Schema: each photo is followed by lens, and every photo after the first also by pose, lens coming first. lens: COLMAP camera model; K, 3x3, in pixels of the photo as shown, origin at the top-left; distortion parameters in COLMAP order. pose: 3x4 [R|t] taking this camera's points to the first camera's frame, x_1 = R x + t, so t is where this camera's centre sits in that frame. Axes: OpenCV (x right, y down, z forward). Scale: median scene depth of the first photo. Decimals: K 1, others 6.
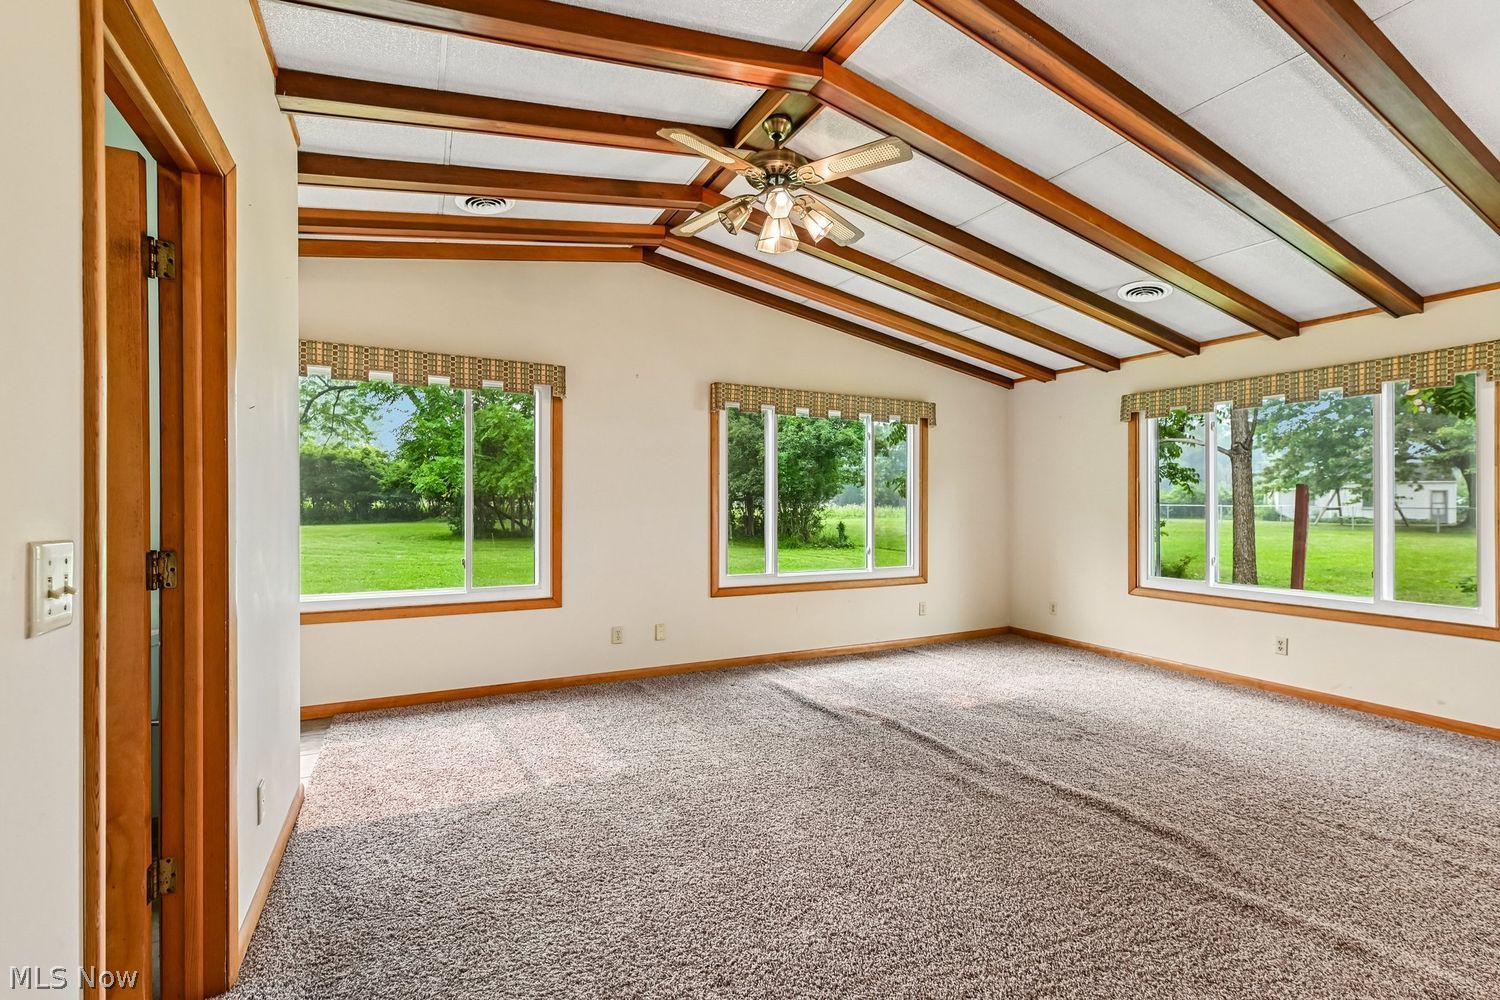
lens RADIAL K [[663.4, 0, 750.9], [0, 663.4, 501.7], [0, 0, 1]] dist [0.001984, -0.001793]
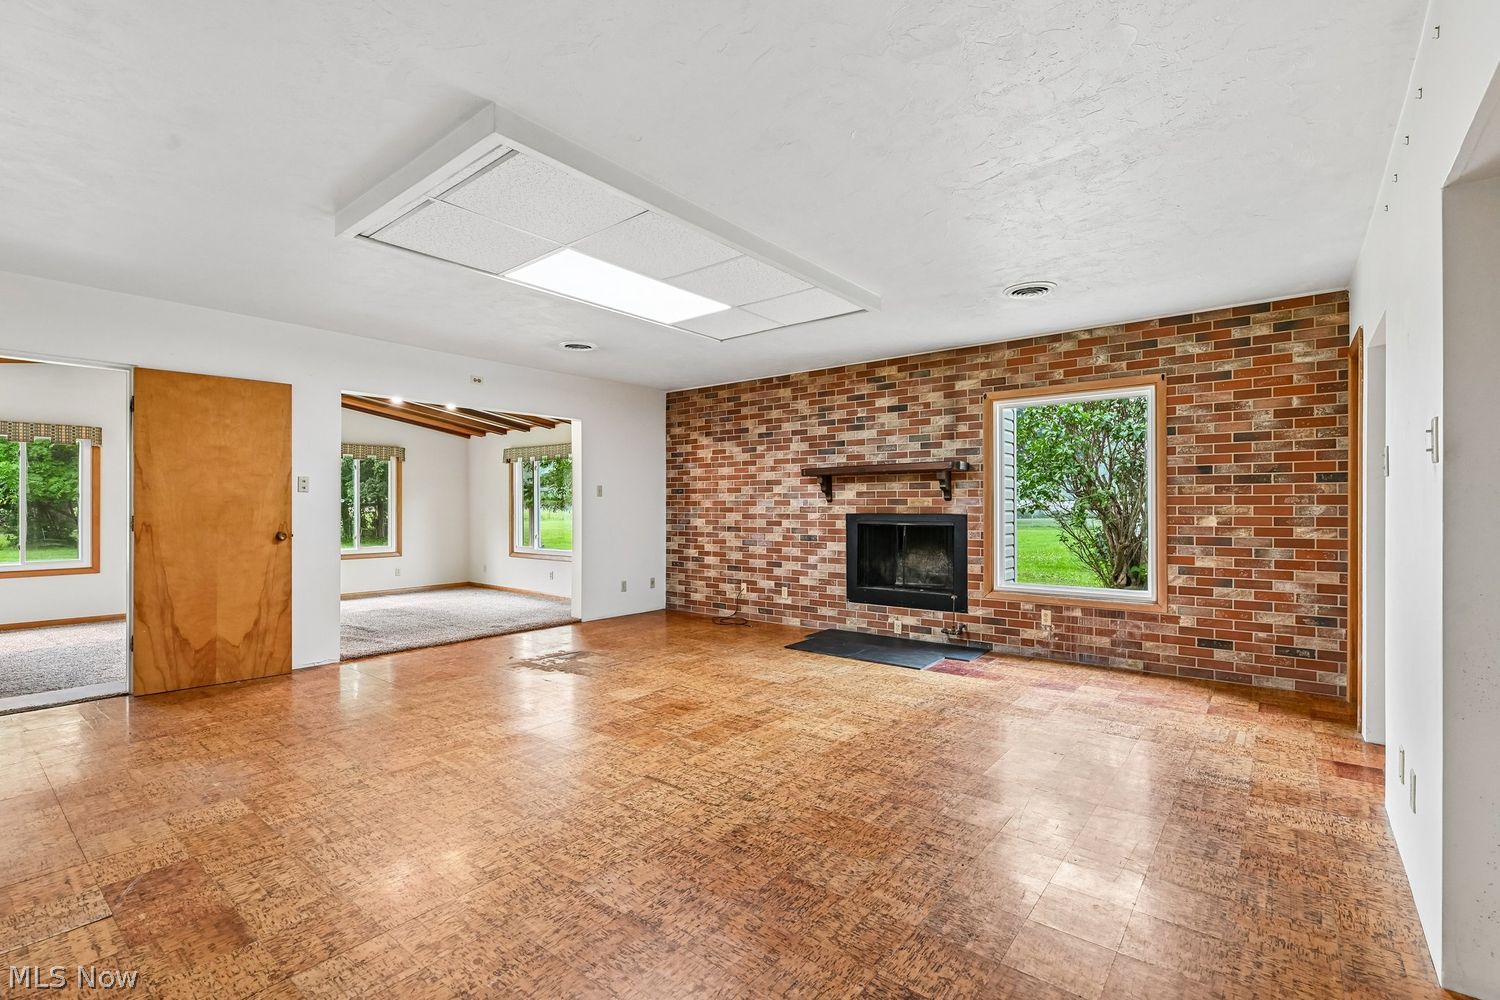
lens RADIAL K [[663.4, 0, 753.5], [0, 663.4, 502.5], [0, 0, 1]] dist [0.001984, -0.001793]
pose [[0.911006, -0.002996, 0.412381, 0.428645], [0.004833, 0.999983, -0.003411, -0.001238], [-0.412364, 0.005101, 0.911005, -0.977498]]
